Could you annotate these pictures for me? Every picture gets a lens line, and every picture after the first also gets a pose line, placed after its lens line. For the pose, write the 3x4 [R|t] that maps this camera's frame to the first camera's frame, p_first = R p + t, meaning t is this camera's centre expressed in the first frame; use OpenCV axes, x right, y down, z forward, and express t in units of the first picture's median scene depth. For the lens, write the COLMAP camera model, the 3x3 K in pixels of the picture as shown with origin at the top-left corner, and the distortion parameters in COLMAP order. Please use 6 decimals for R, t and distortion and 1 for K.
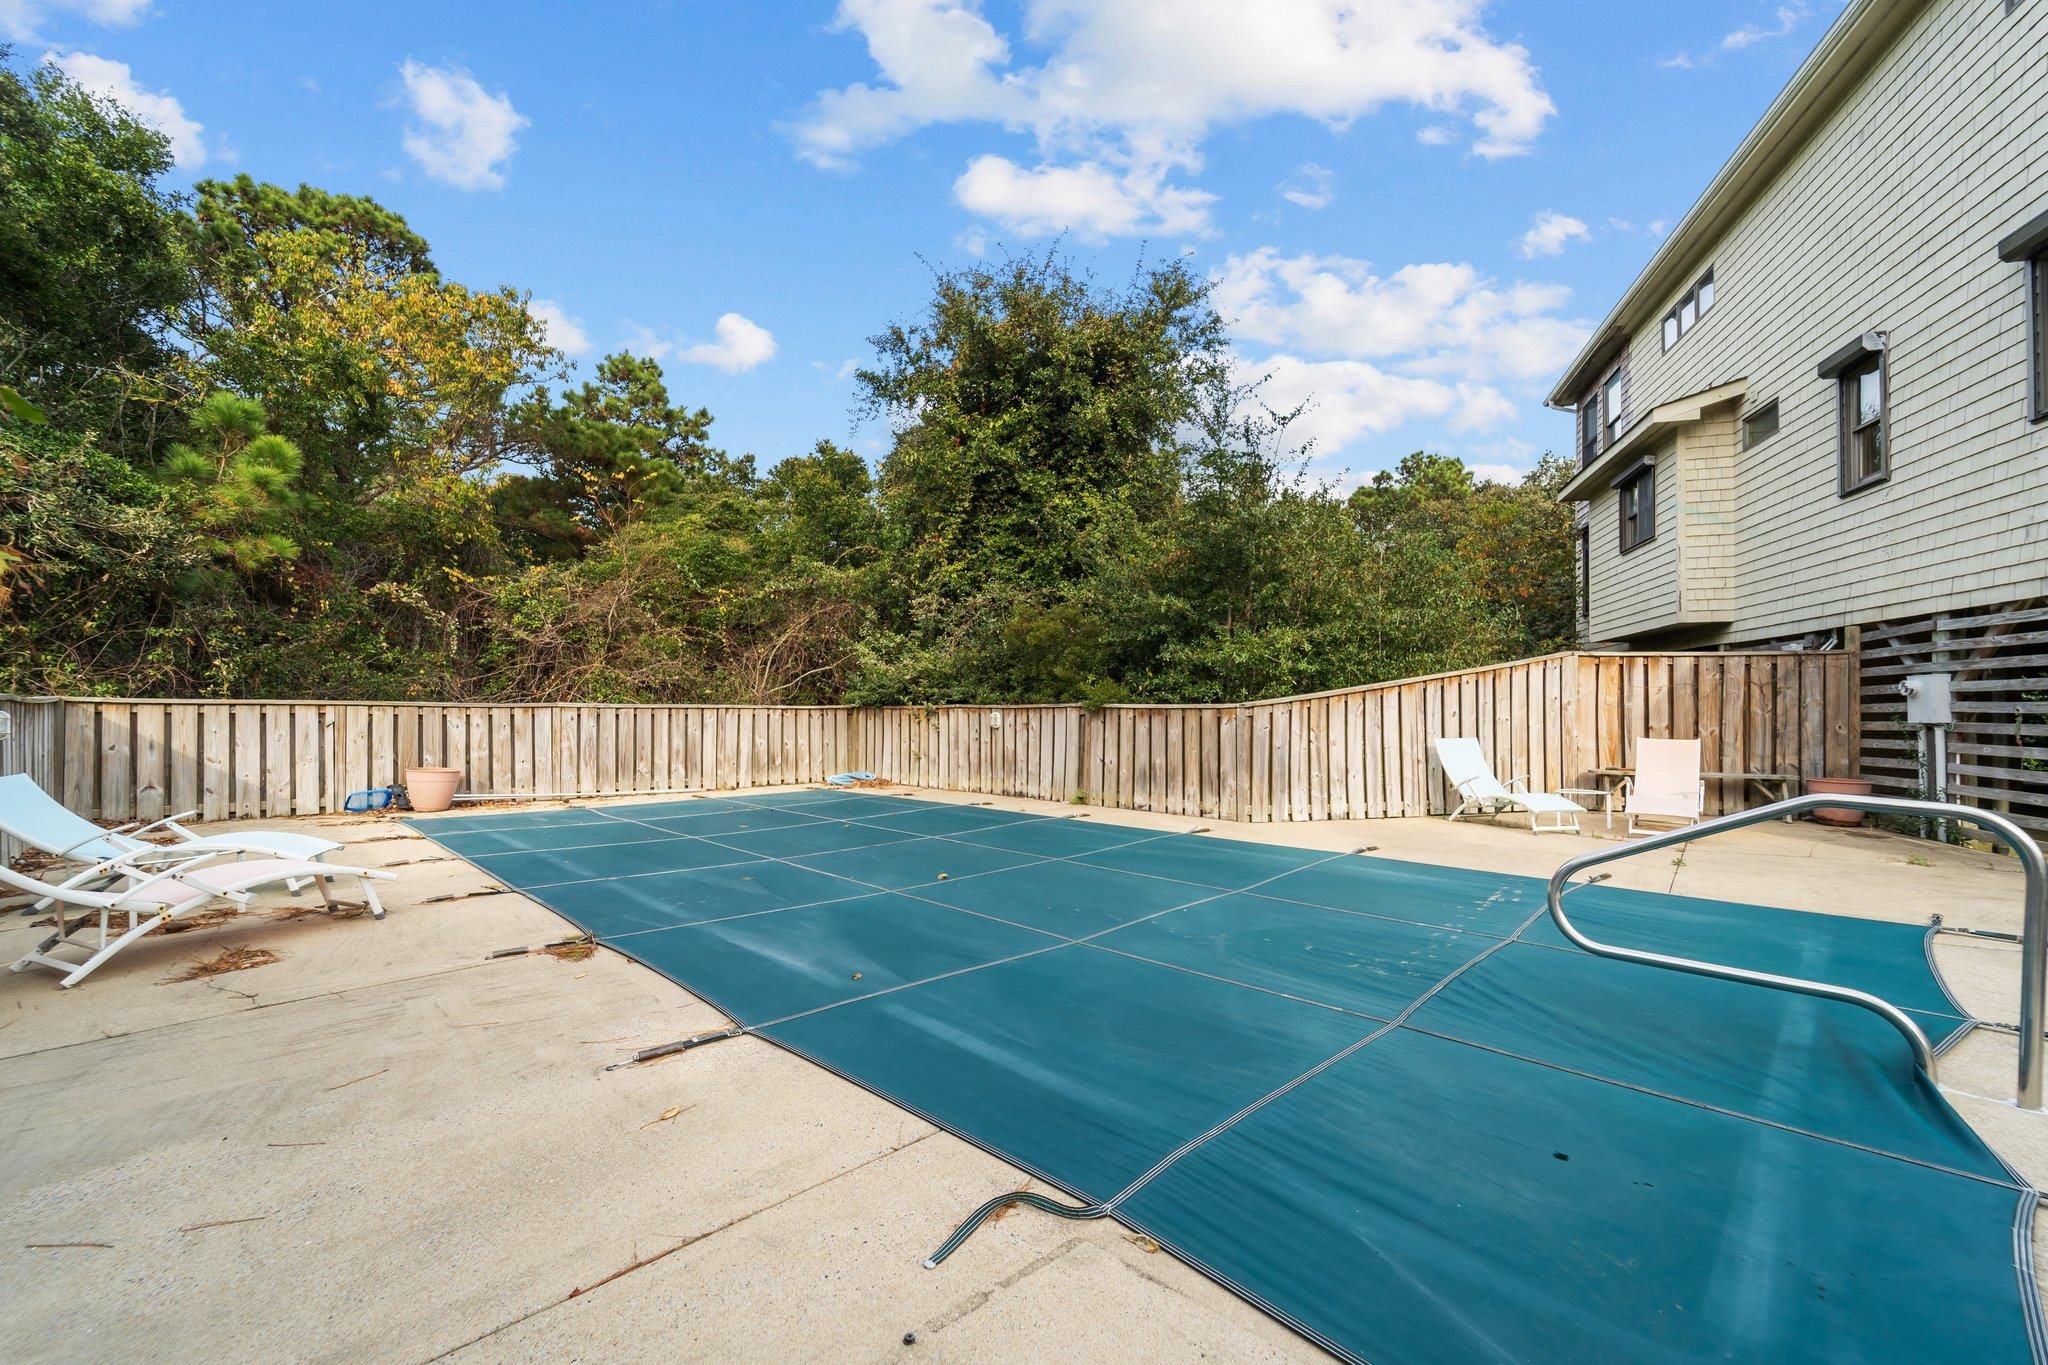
lens RADIAL K [[821.6, 0, 1024.0], [0, 821.6, 682.5], [0, 0, 1]] dist [-0.000707, -0.000643]
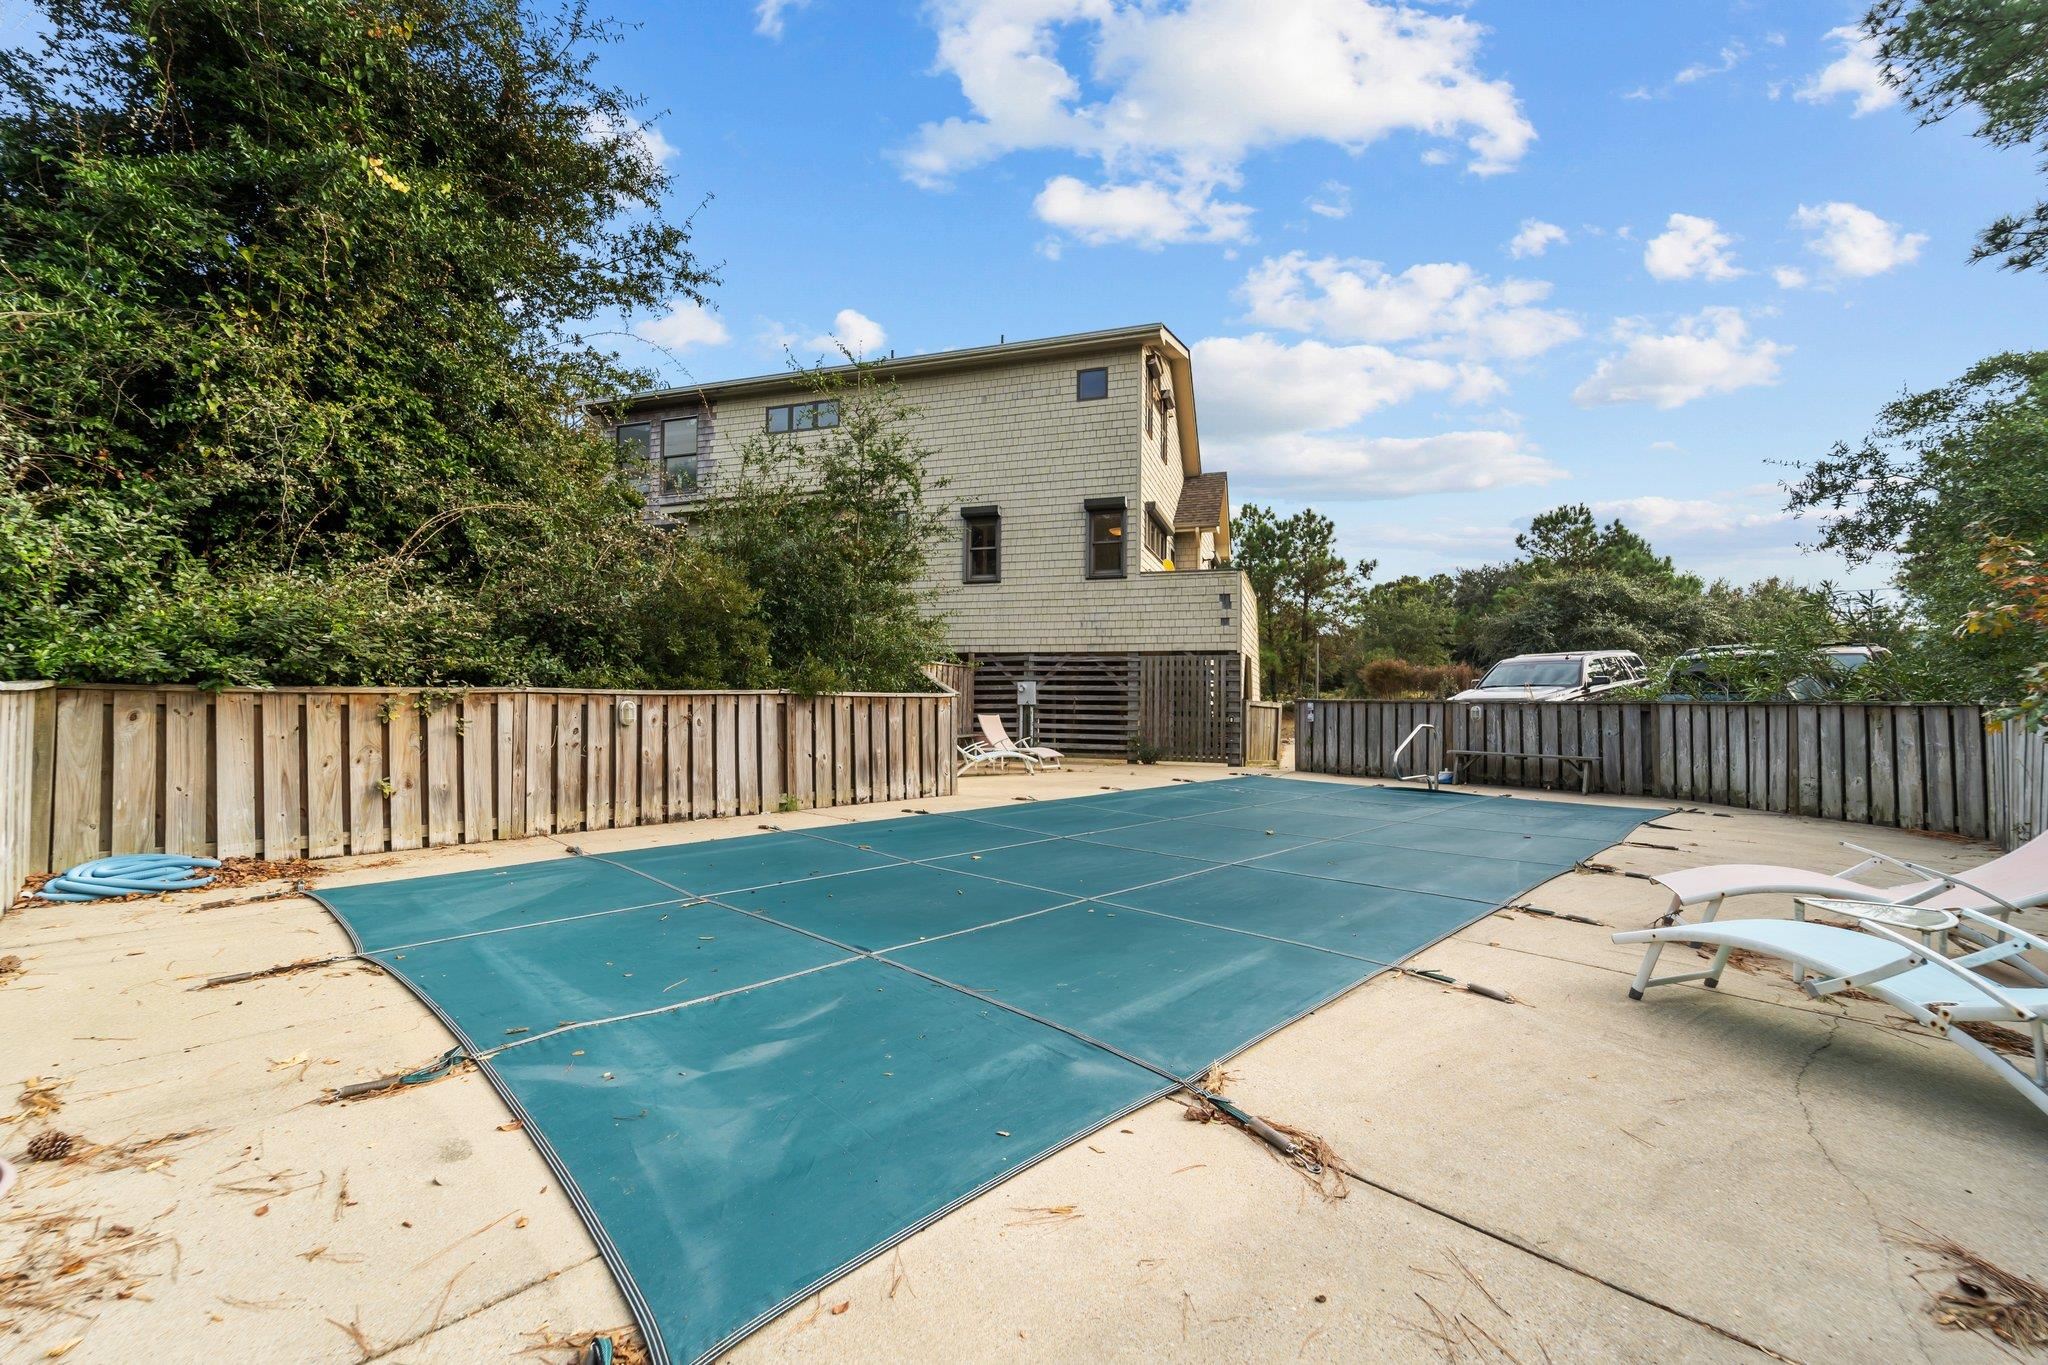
lens RADIAL K [[825.6, 0, 1020.9], [0, 825.6, 673.9], [0, 0, 1]] dist [-0.000517, -0.000527]
pose [[-0.002889, 0.029056, 0.999574, -0.883391], [-0.039825, 0.998781, -0.029148, 0.028726], [-0.999203, -0.039892, -0.001728, 0.889778]]
